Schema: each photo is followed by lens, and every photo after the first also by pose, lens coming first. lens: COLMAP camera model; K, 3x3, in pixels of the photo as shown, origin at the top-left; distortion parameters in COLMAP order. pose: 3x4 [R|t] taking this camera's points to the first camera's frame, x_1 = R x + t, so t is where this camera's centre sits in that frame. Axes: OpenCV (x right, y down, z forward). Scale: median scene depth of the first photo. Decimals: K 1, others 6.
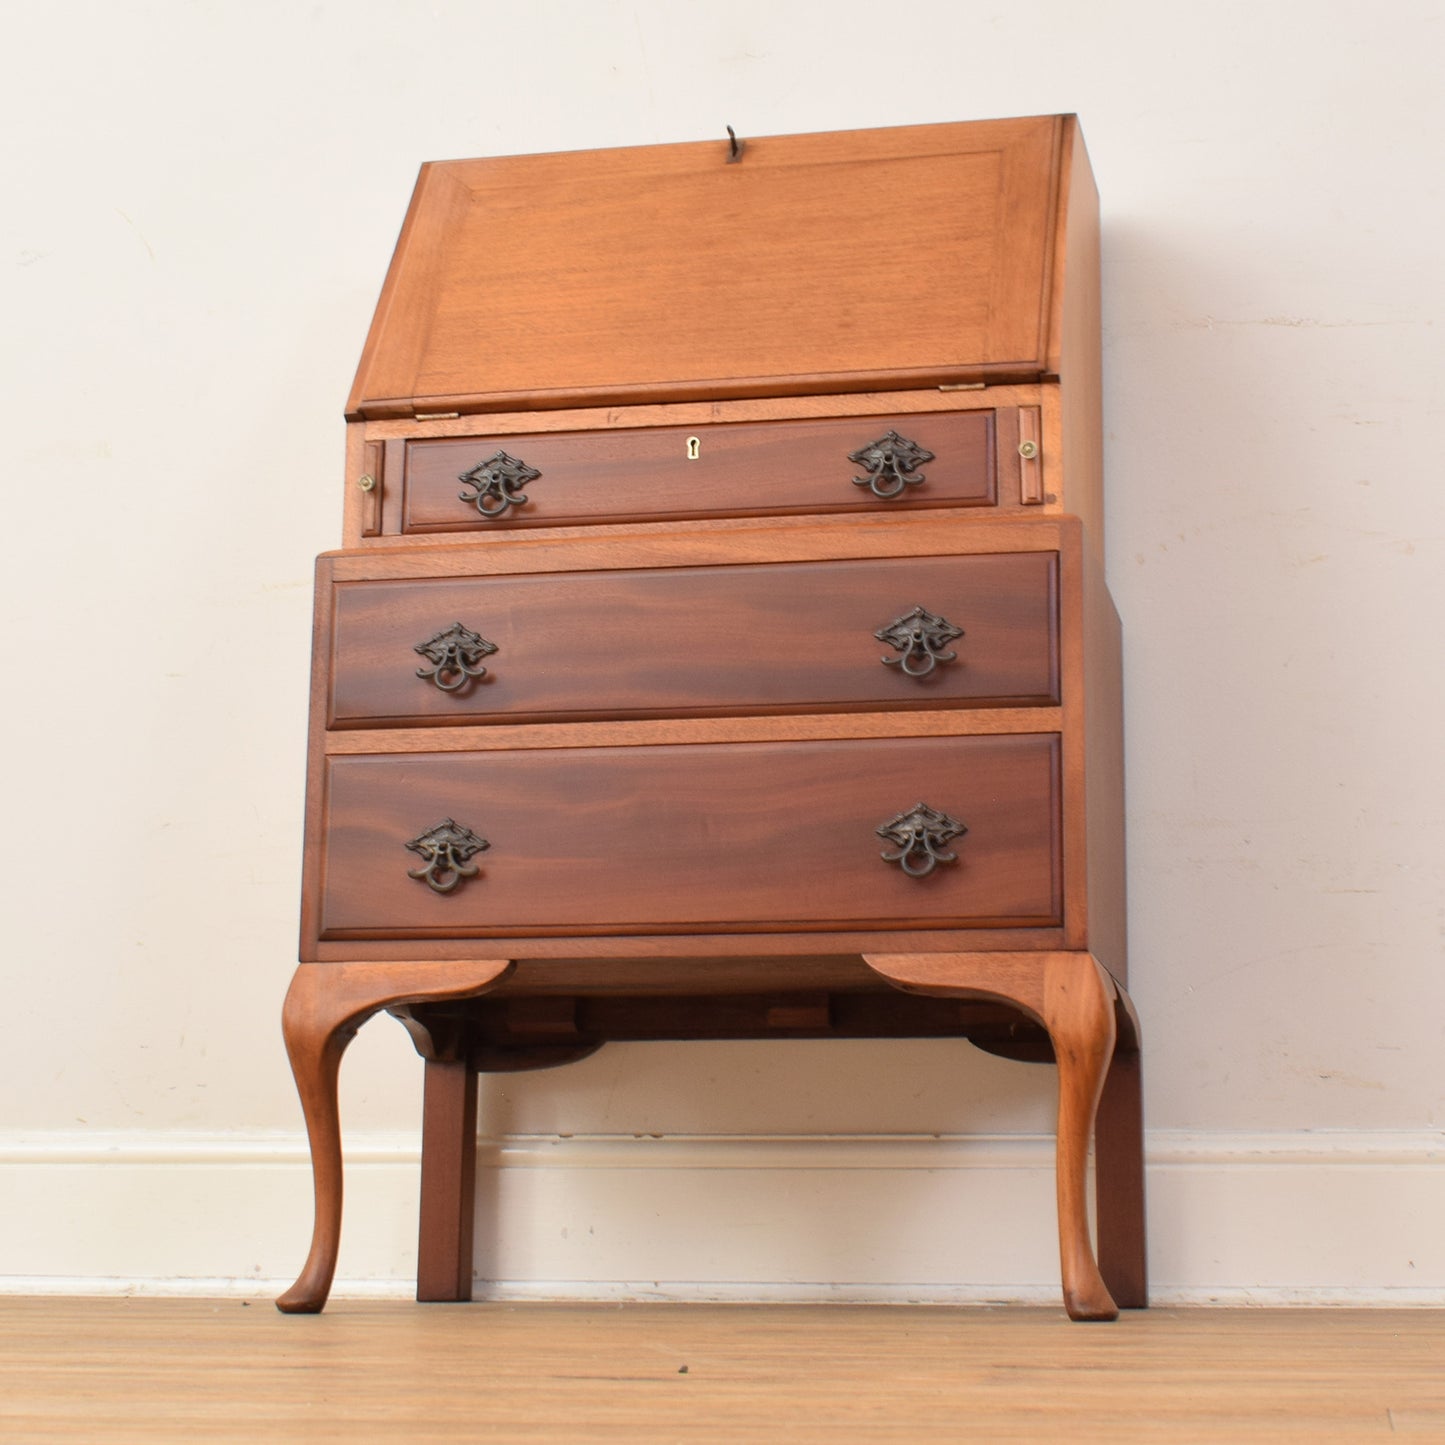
lens RADIAL K [[2827.2, 0, 776.2], [0, 2827.2, 661.5], [0, 0, 1]] dist [-0.023437, 0.000000]
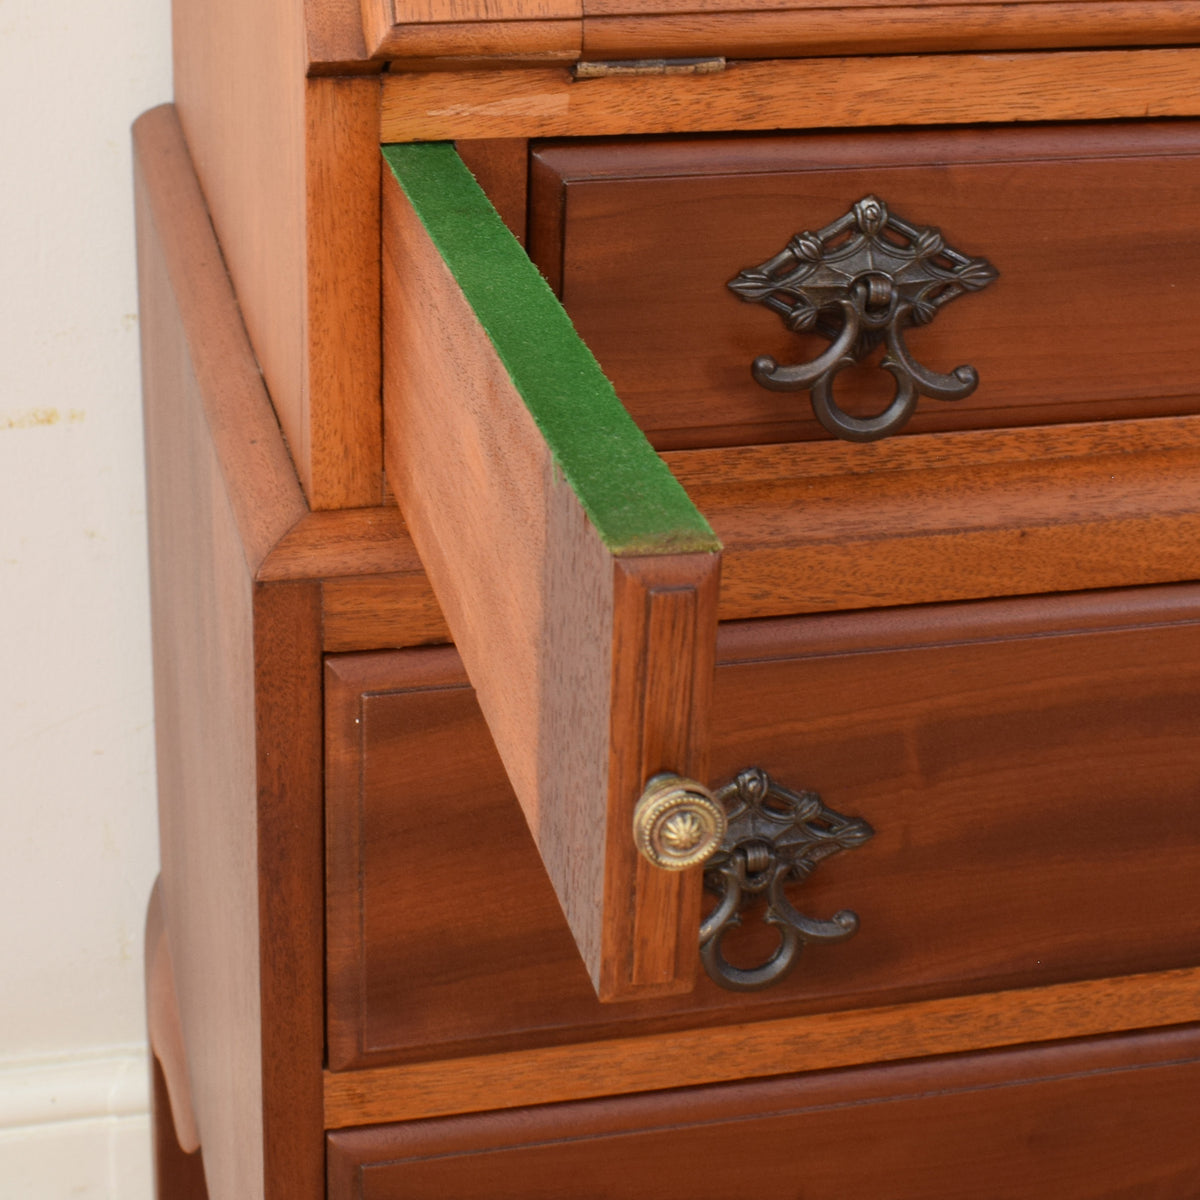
lens RADIAL K [[2836.8, 0, 598.7], [0, 2836.8, 587.7], [0, 0, 1]] dist [-0.022933, 0.000000]
pose [[0.899669, -0.170994, 0.401692, -0.247570], [-0.116297, 0.792990, 0.598032, -0.214629], [-0.420798, -0.584747, 0.693542, 0.775318]]
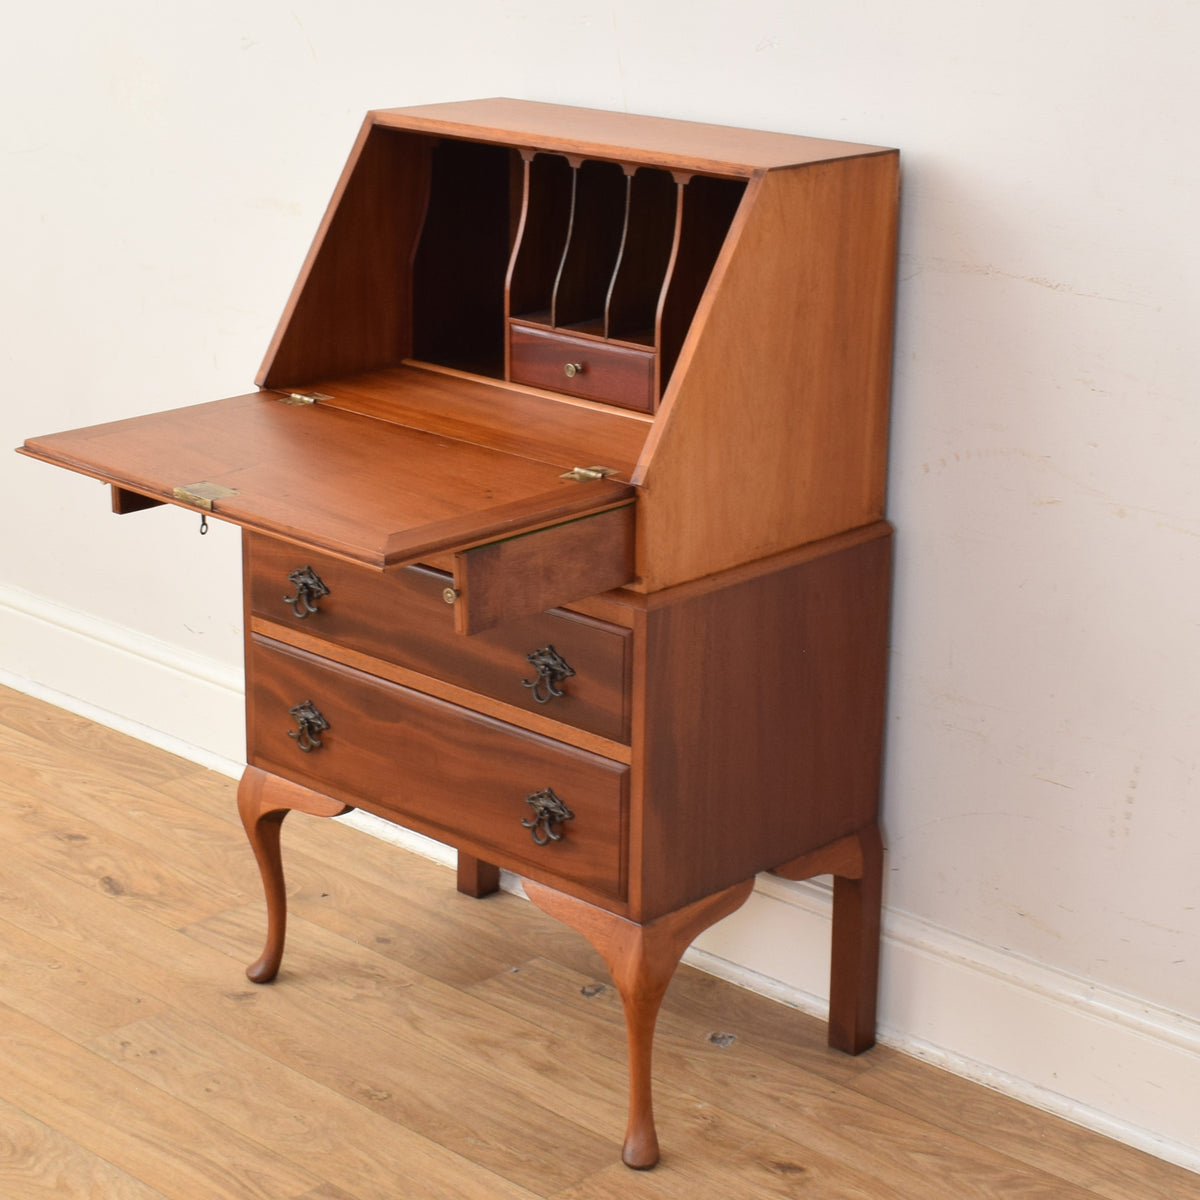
lens RADIAL K [[2630.3, 0, 590.3], [0, 2630.3, 539.2], [0, 0, 1]] dist [-0.020942, 0.000000]
pose [[0.845100, 0.155069, -0.511625, 0.637636], [0.098946, 0.895105, 0.434737, -0.552471], [0.525372, -0.418019, 0.741110, 0.126864]]
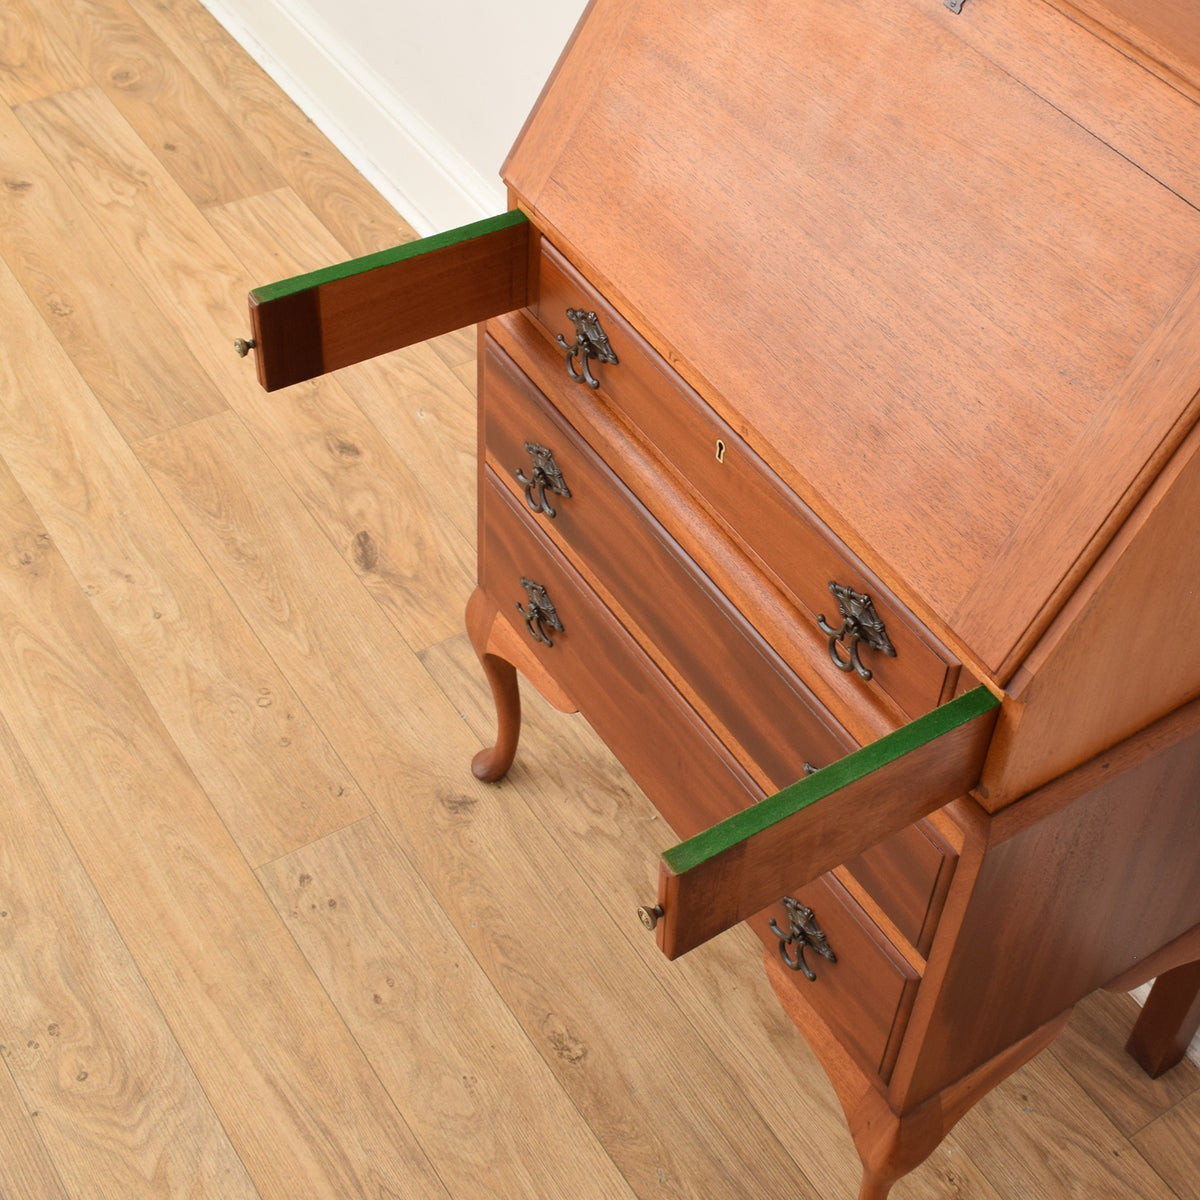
lens RADIAL K [[1823.9, 0, 731.2], [0, 1823.9, 514.3], [0, 0, 1]] dist [-0.025637, 0.000000]
pose [[0.724677, 0.520372, -0.451726, 0.222264], [0.050953, 0.613282, 0.788219, -0.479503], [0.687202, -0.594221, 0.417917, 0.747270]]
